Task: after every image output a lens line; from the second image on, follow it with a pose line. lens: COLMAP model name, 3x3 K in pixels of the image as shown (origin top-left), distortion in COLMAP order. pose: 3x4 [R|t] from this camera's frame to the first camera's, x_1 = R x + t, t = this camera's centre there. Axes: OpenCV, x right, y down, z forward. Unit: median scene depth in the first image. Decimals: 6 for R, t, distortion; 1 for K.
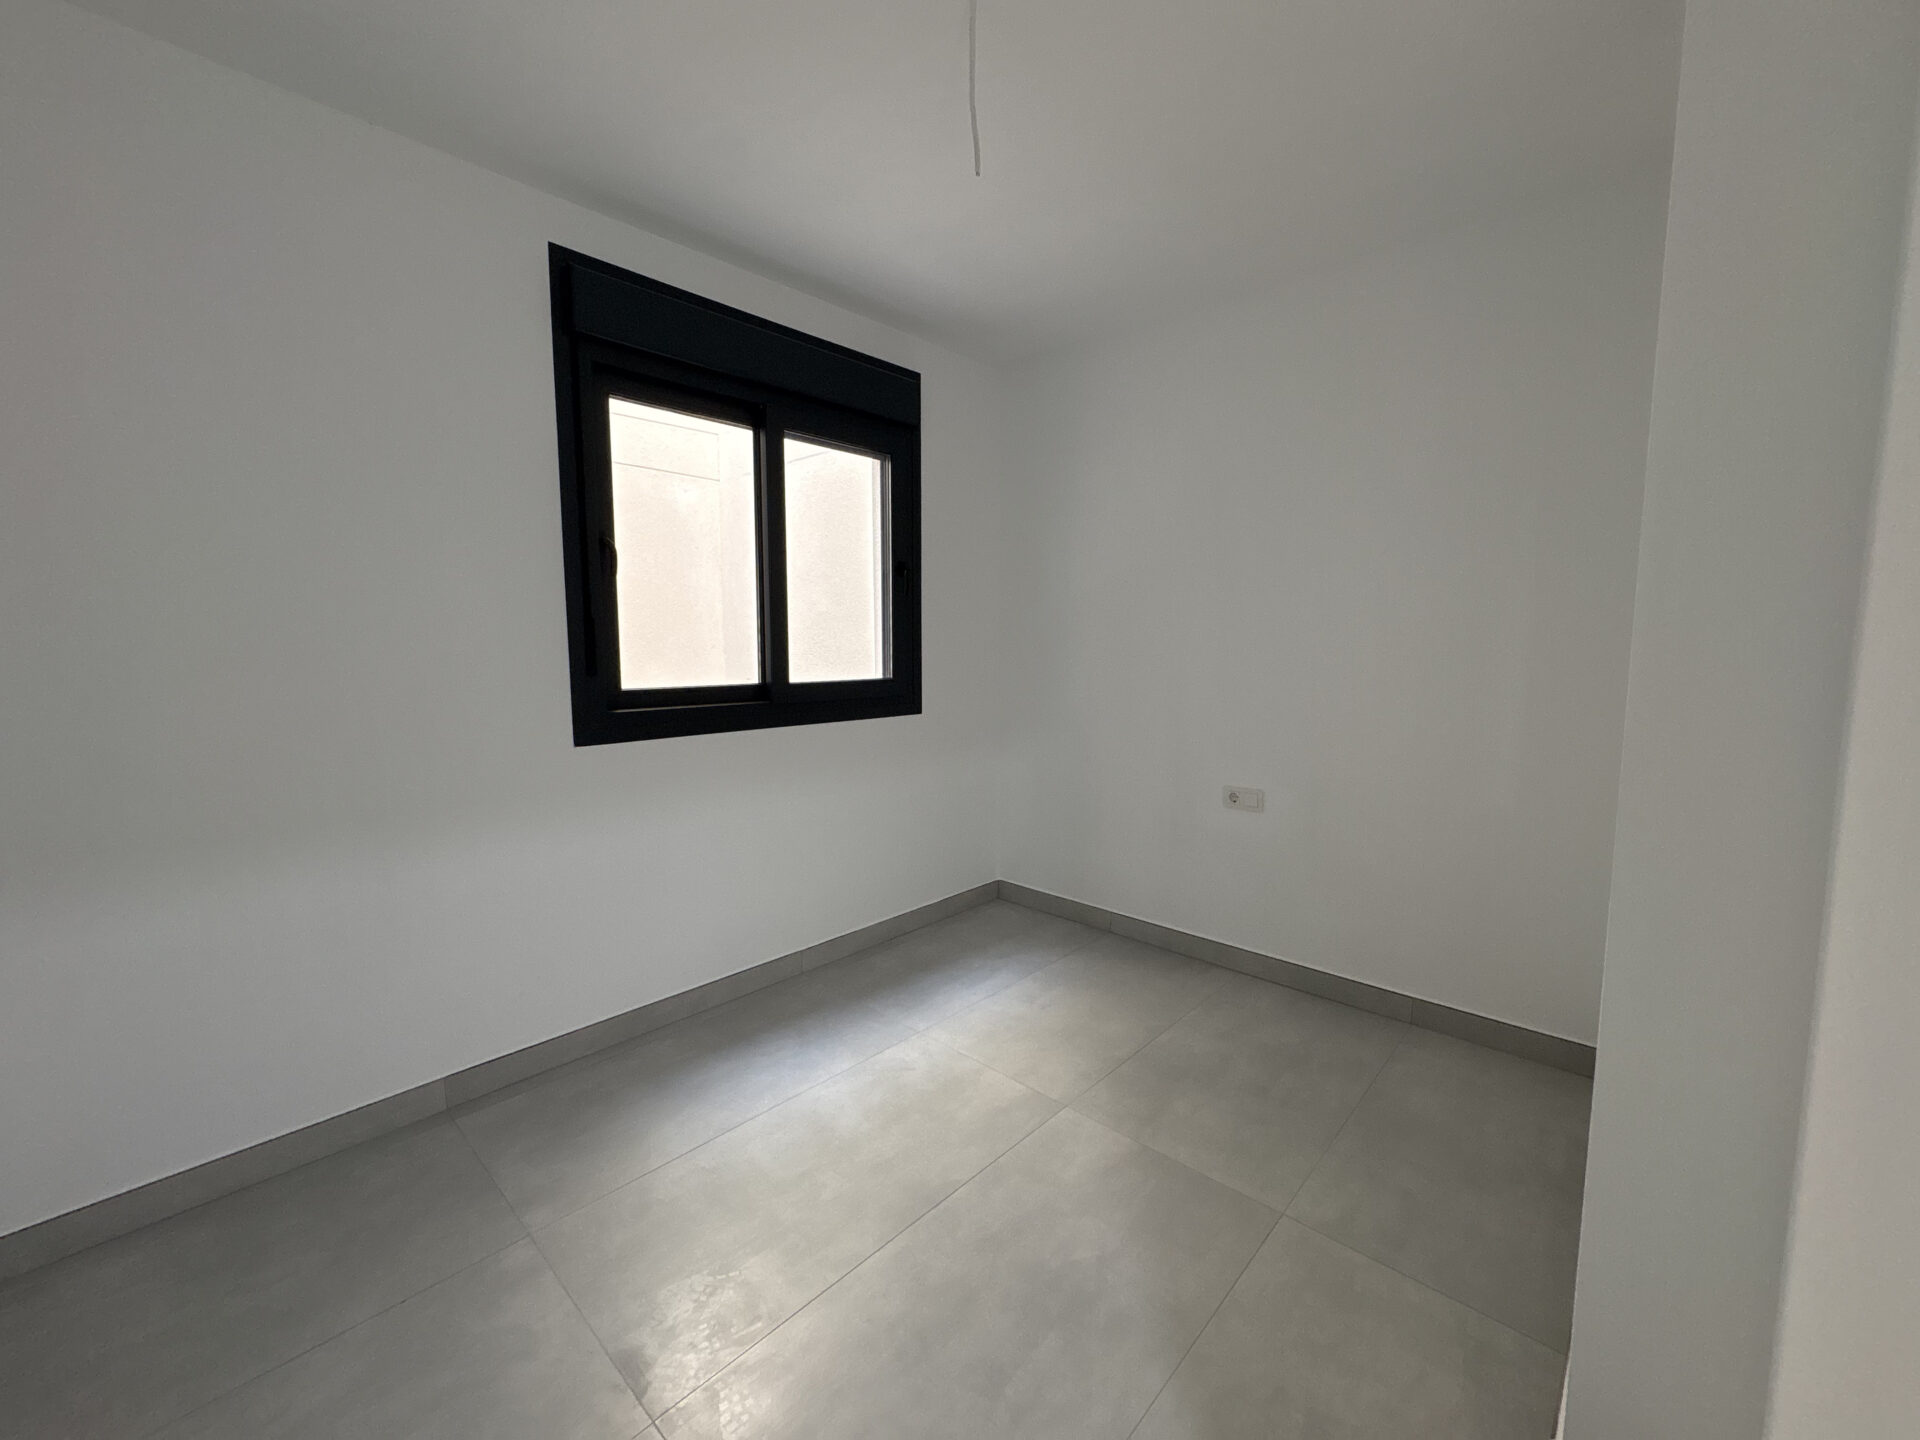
lens RADIAL K [[766.2, 0, 962.3], [0, 766.2, 719.4], [0, 0, 1]] dist [0.001643, 0.000023]
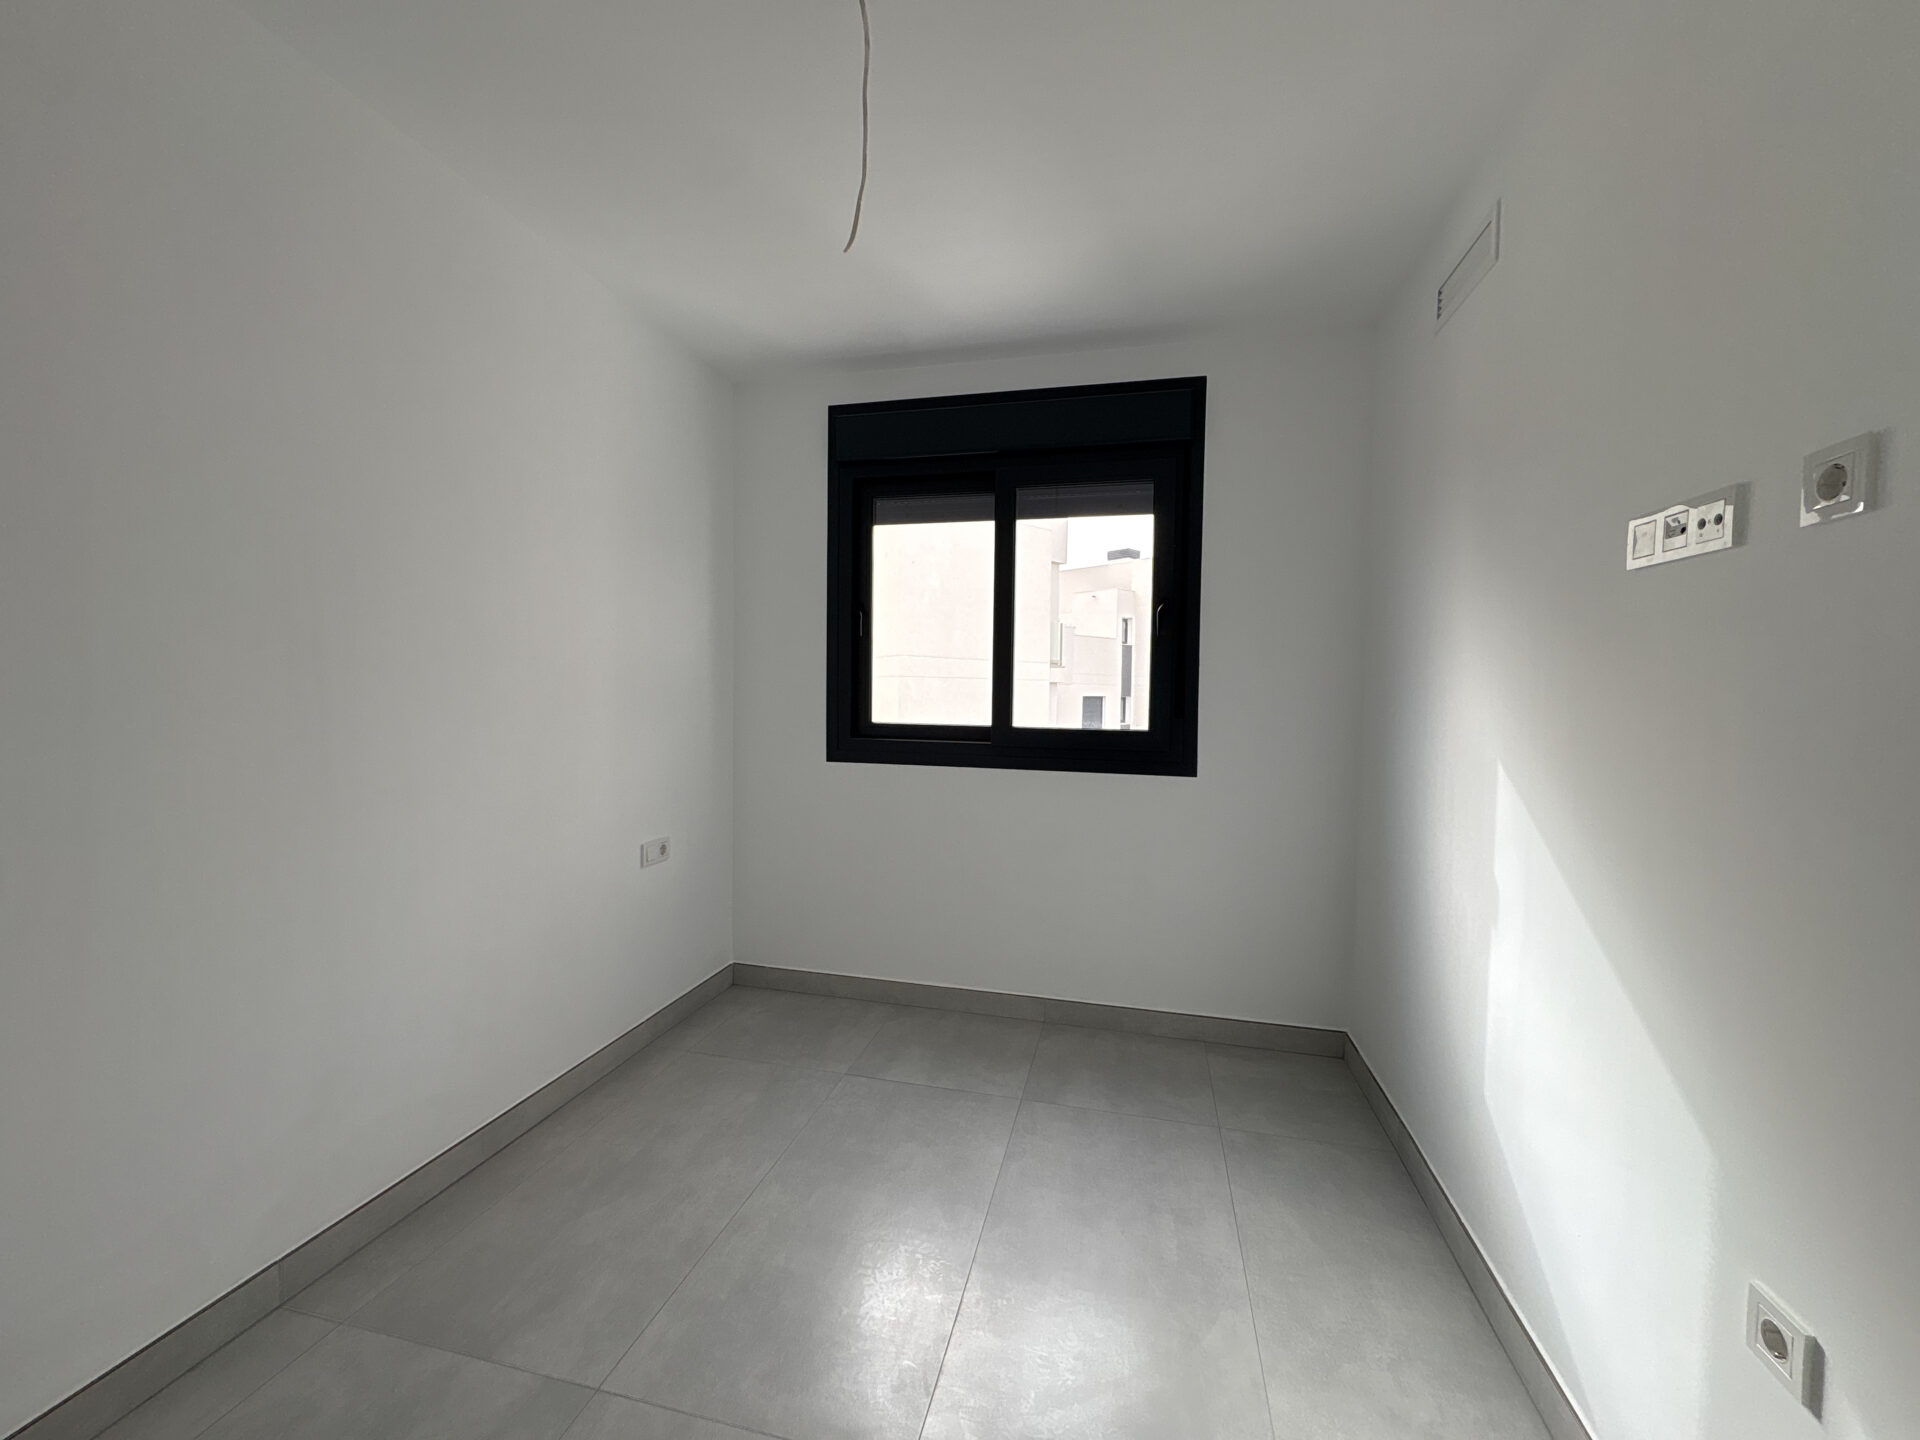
lens RADIAL K [[766.2, 0, 962.3], [0, 766.2, 719.4], [0, 0, 1]] dist [0.001643, 0.000023]
pose [[0.498520, 0.055165, -0.865121, 0.676574], [-0.103501, 0.994622, 0.003780, -0.058484], [0.860677, 0.087656, 0.501549, 0.435737]]
